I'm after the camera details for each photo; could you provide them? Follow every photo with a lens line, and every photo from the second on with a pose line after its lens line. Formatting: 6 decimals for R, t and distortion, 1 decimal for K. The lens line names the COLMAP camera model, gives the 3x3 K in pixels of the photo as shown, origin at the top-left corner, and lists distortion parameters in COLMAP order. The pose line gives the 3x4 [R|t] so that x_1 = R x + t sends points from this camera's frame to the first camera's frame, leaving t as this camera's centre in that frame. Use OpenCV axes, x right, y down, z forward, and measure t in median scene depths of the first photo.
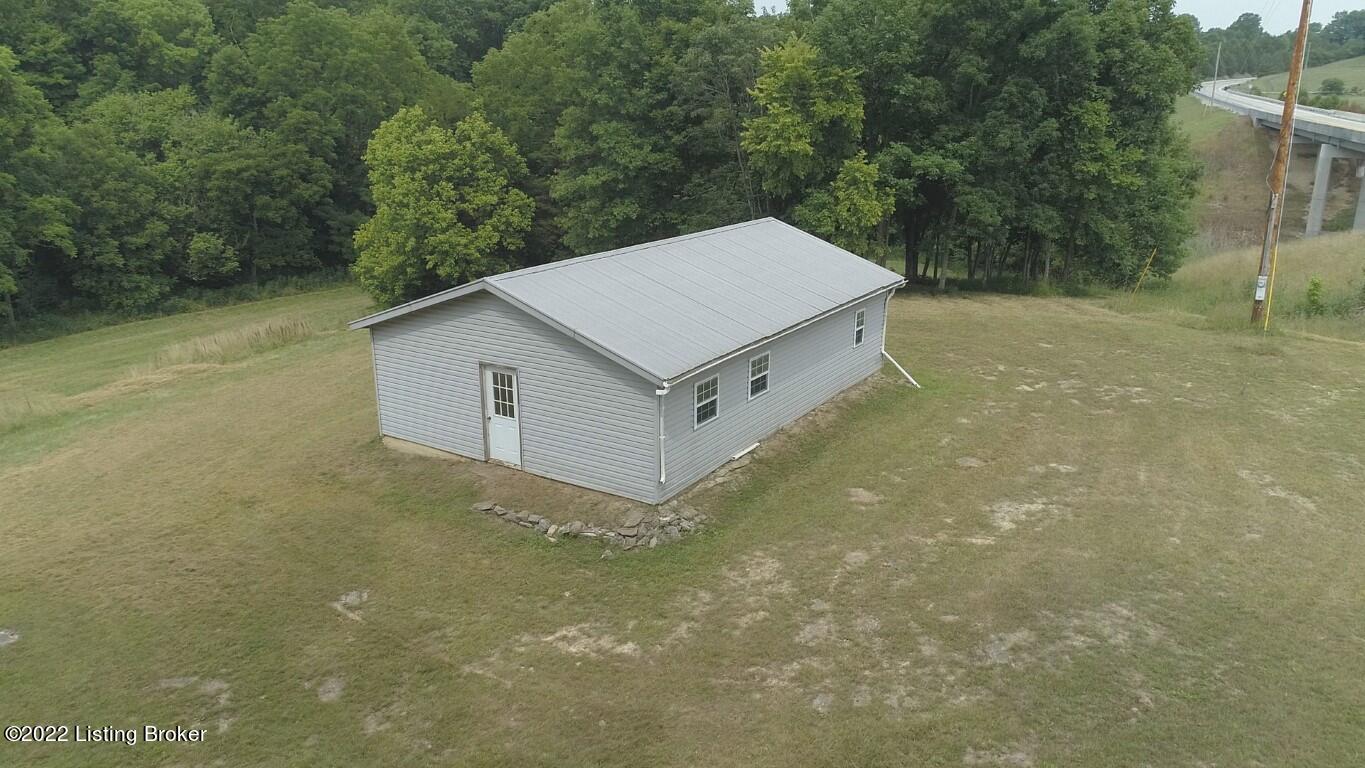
lens RADIAL K [[946.3, 0, 682.5], [0, 946.3, 384.0], [0, 0, 1]] dist [0.006651, 0.000290]
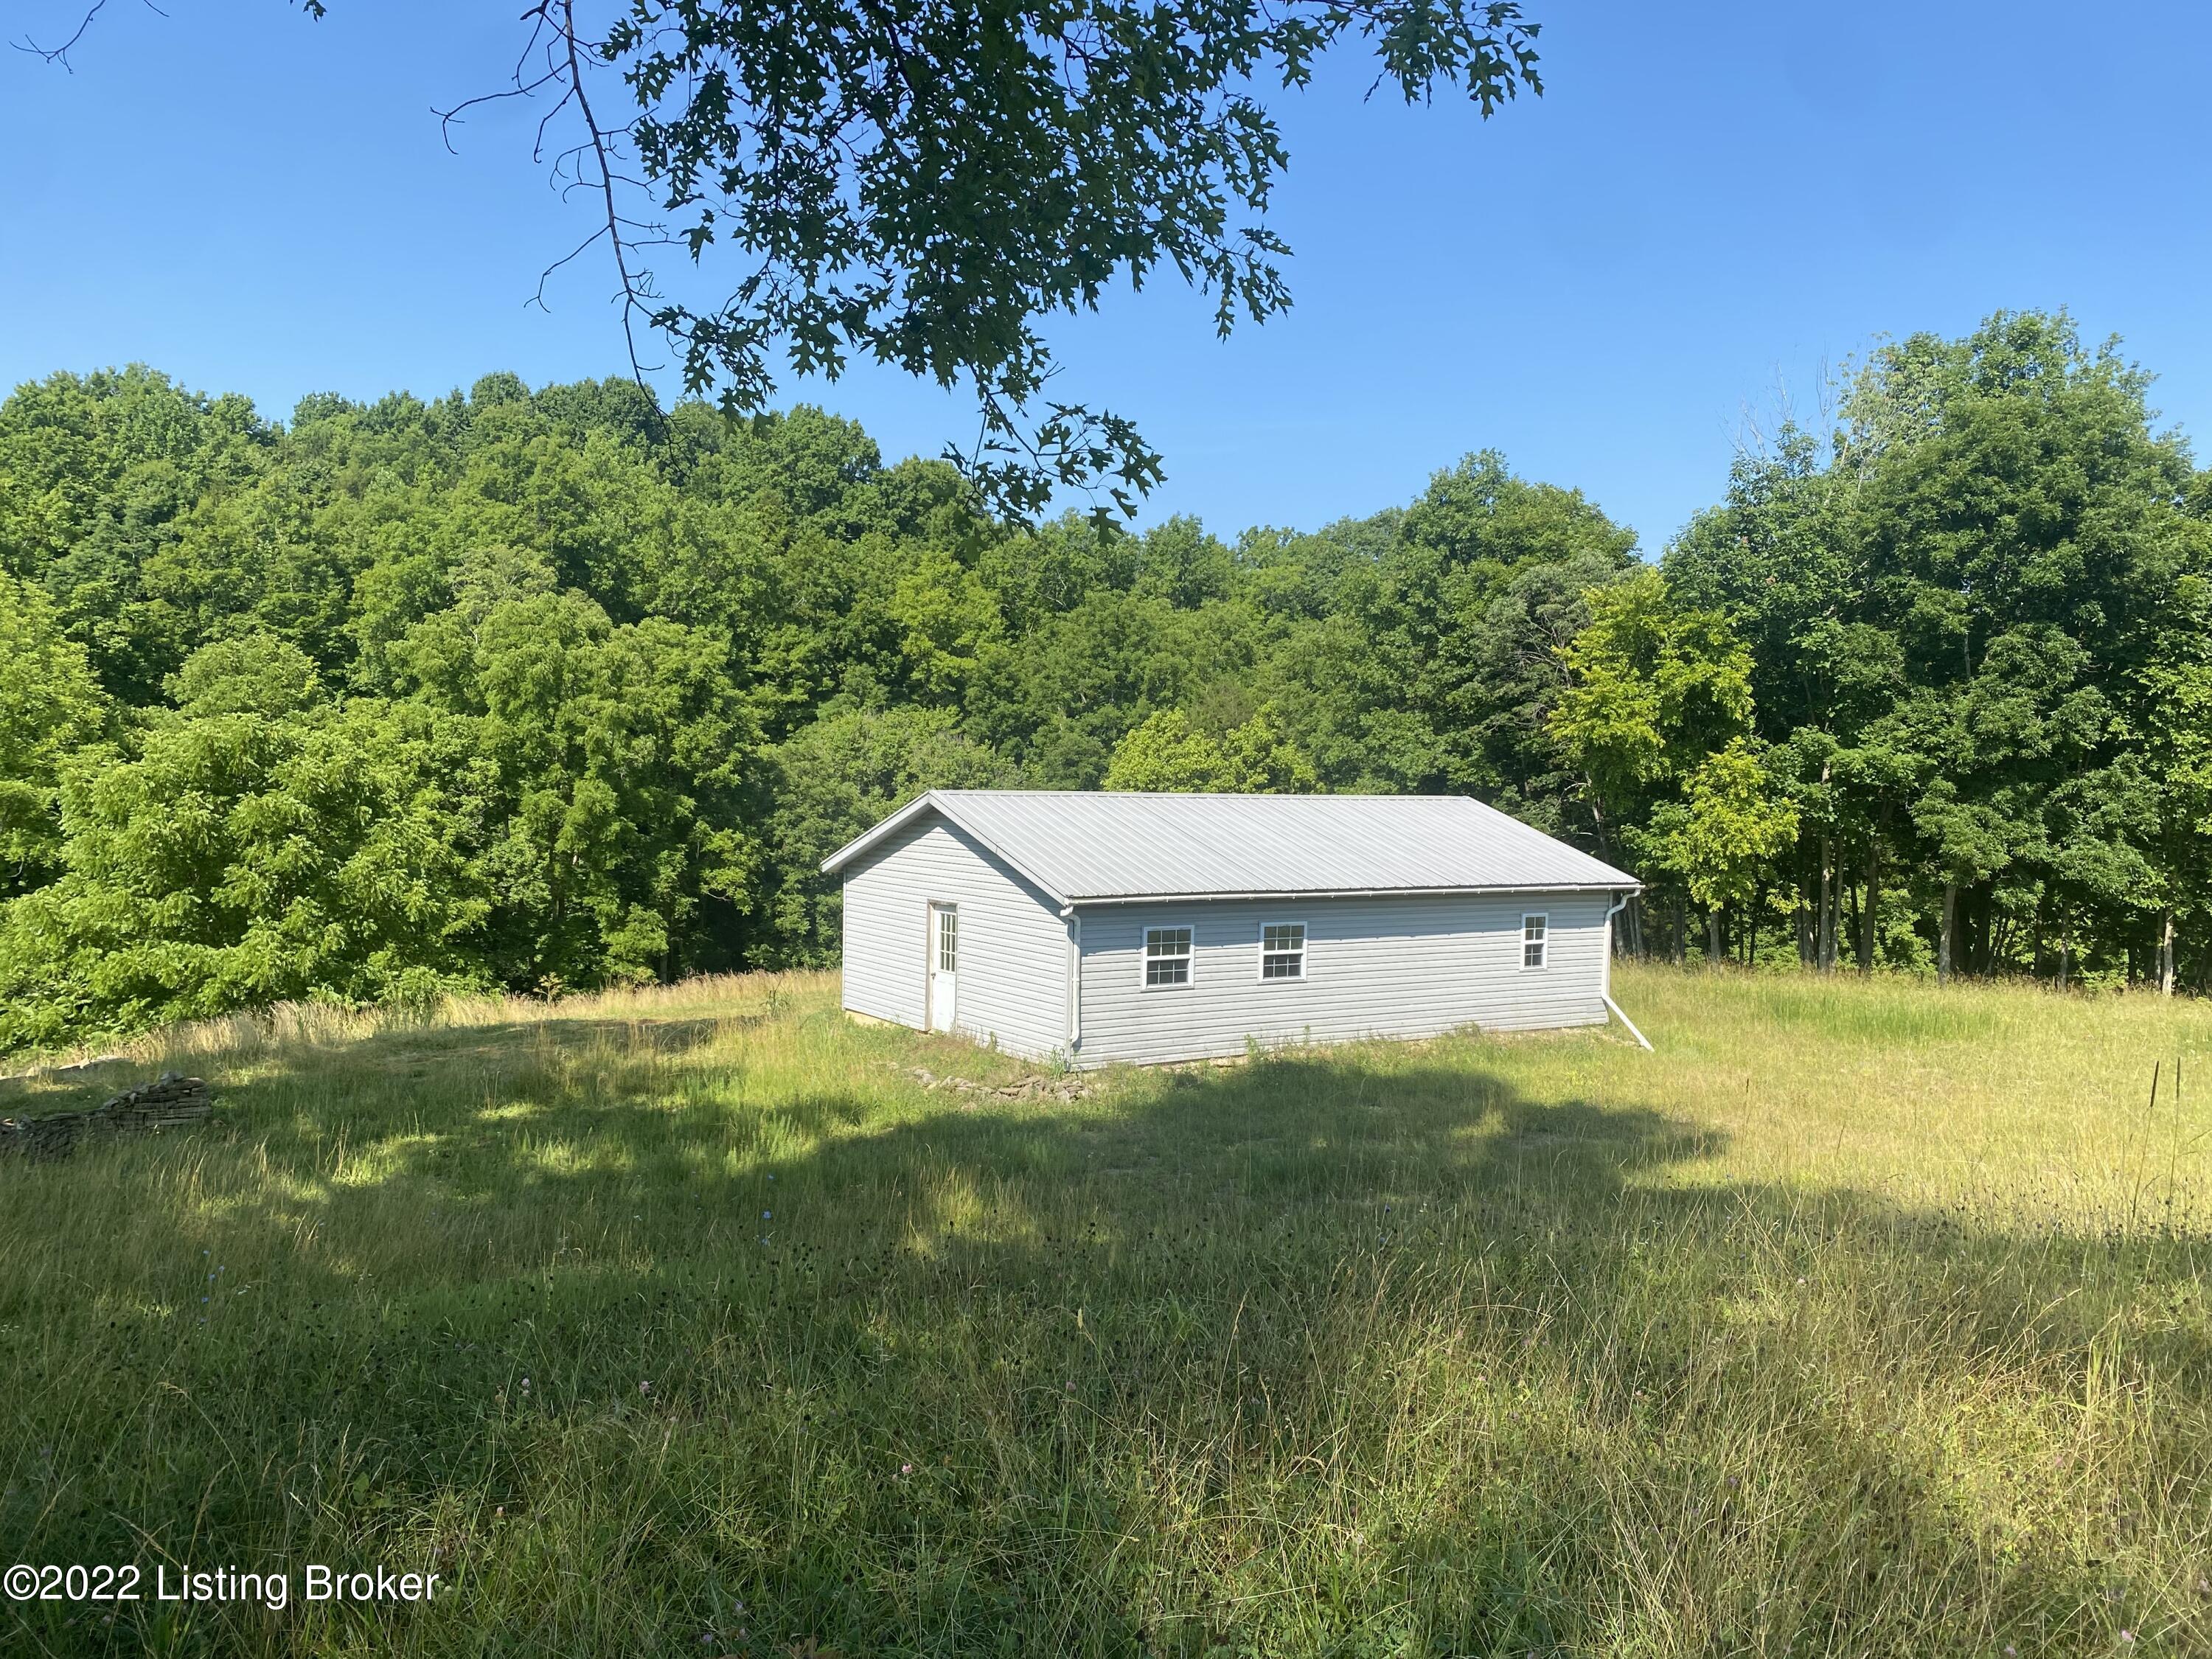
lens RADIAL K [[1687.8, 0, 1106.0], [0, 1687.8, 829.5], [0, 0, 1]] dist [0.128109, -0.206113]
pose [[0.912110, 0.033763, -0.408552, 0.260565], [-0.137548, 0.964035, -0.227414, 0.115188], [0.386181, 0.263623, 0.883950, -0.118792]]
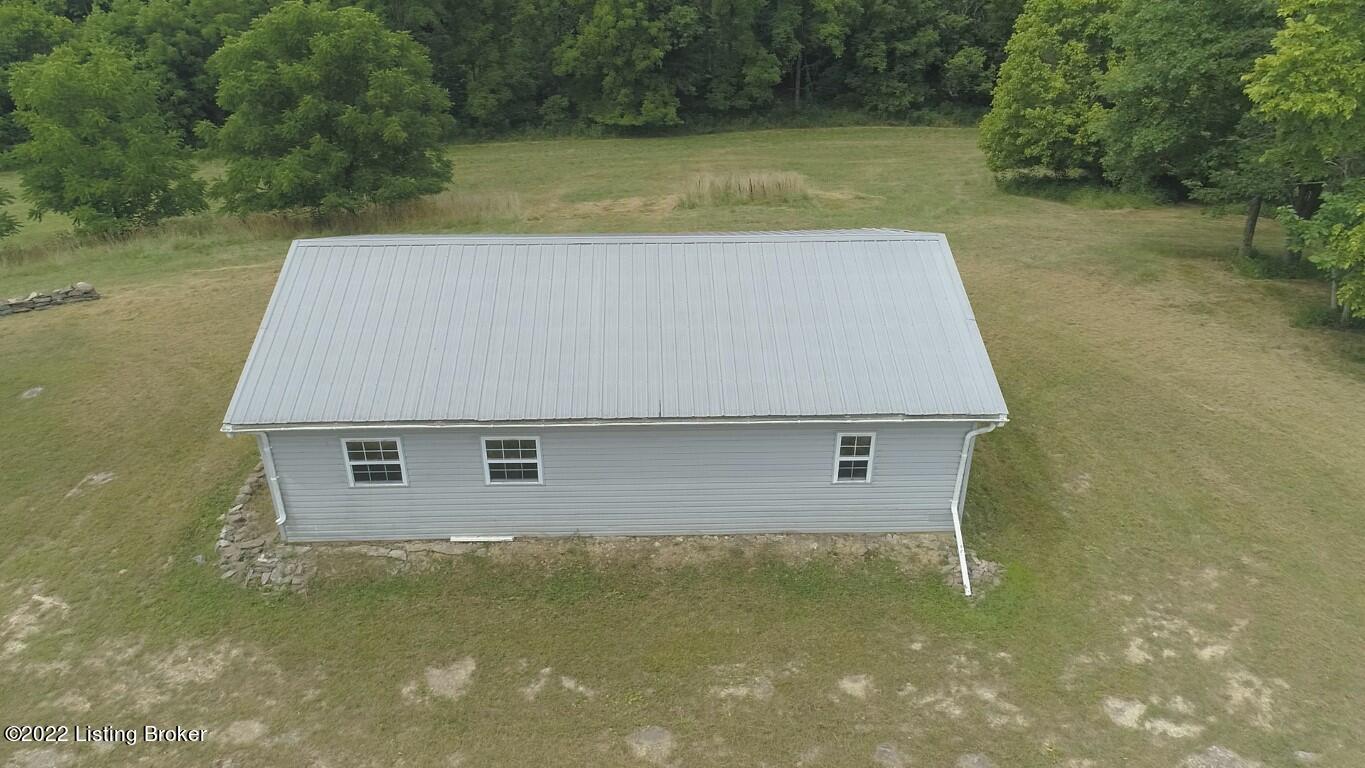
lens RADIAL K [[954.2, 0, 682.5], [0, 954.2, 384.0], [0, 0, 1]] dist [-0.002363, -0.003594]
pose [[0.559782, 0.400016, -0.725694, 0.366780], [-0.236884, 0.916468, 0.322448, -0.183395], [0.794059, -0.008595, 0.607780, 0.350302]]
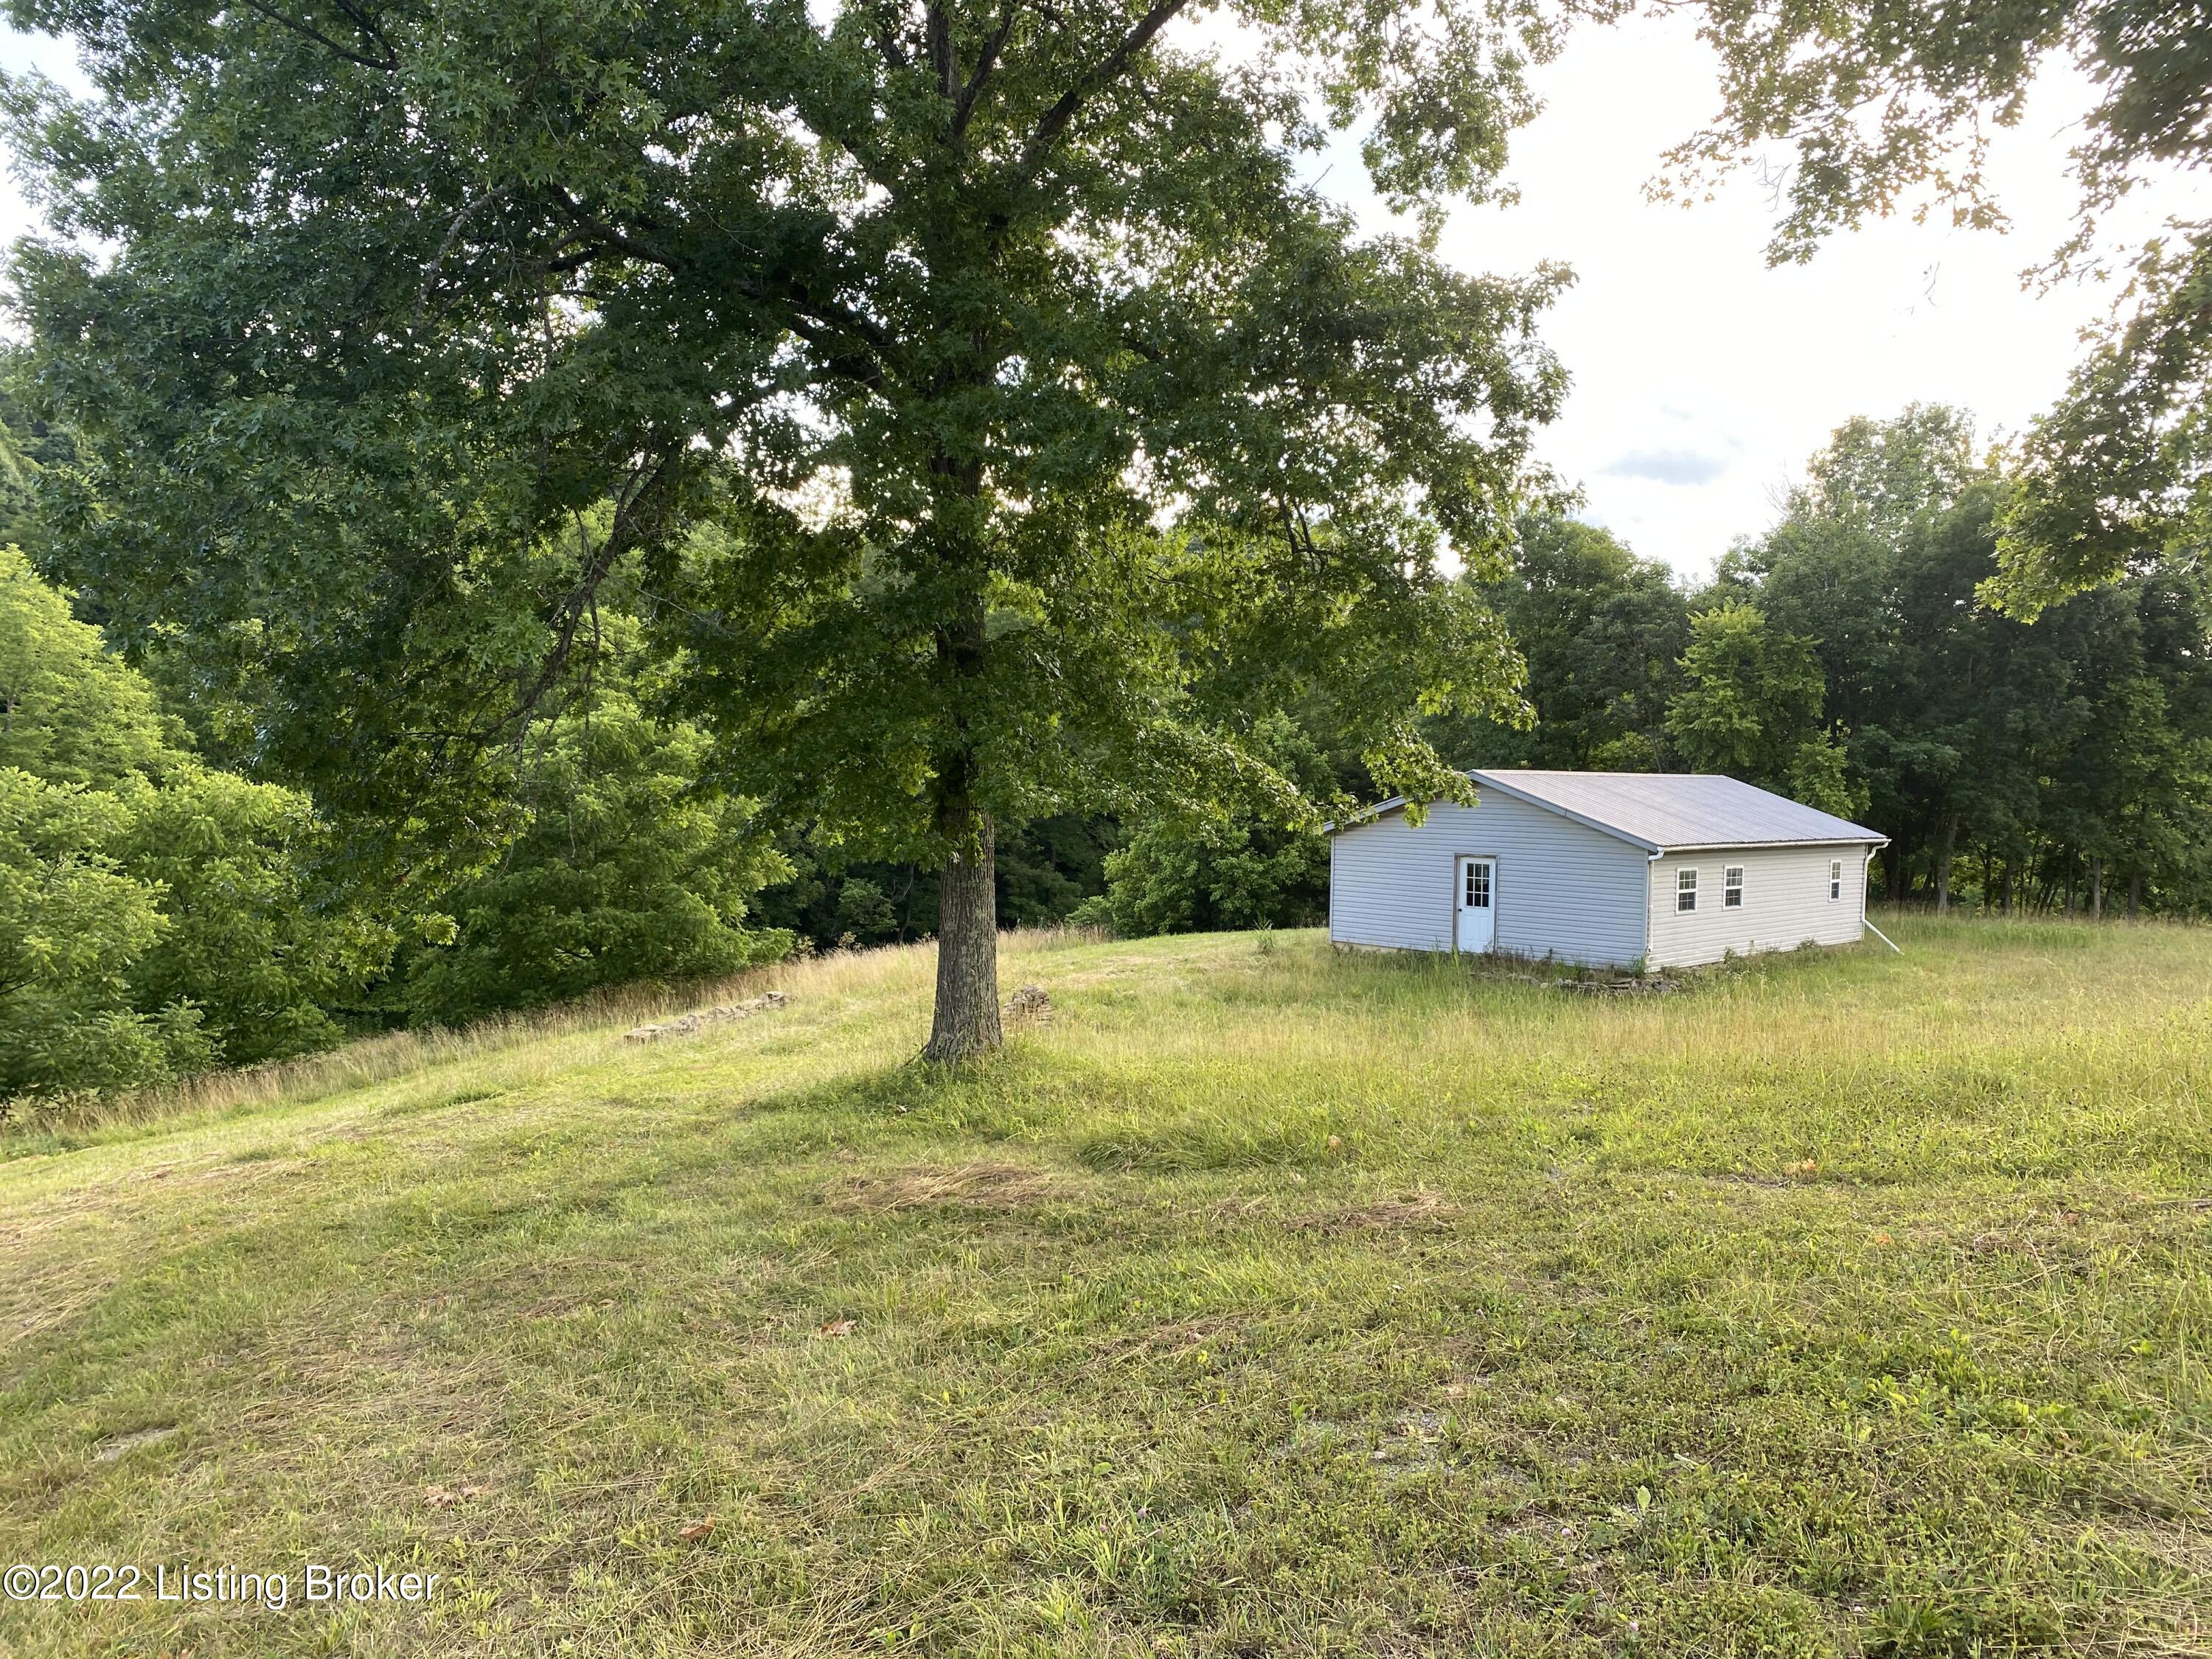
lens RADIAL K [[1686.1, 0, 1143.6], [0, 1686.1, 829.6], [0, 0, 1]] dist [0.038463, -0.071400]
pose [[0.982551, 0.030503, -0.183478, -0.108075], [-0.076049, 0.966120, -0.246636, 0.223125], [0.169738, 0.256286, 0.951581, -0.427763]]
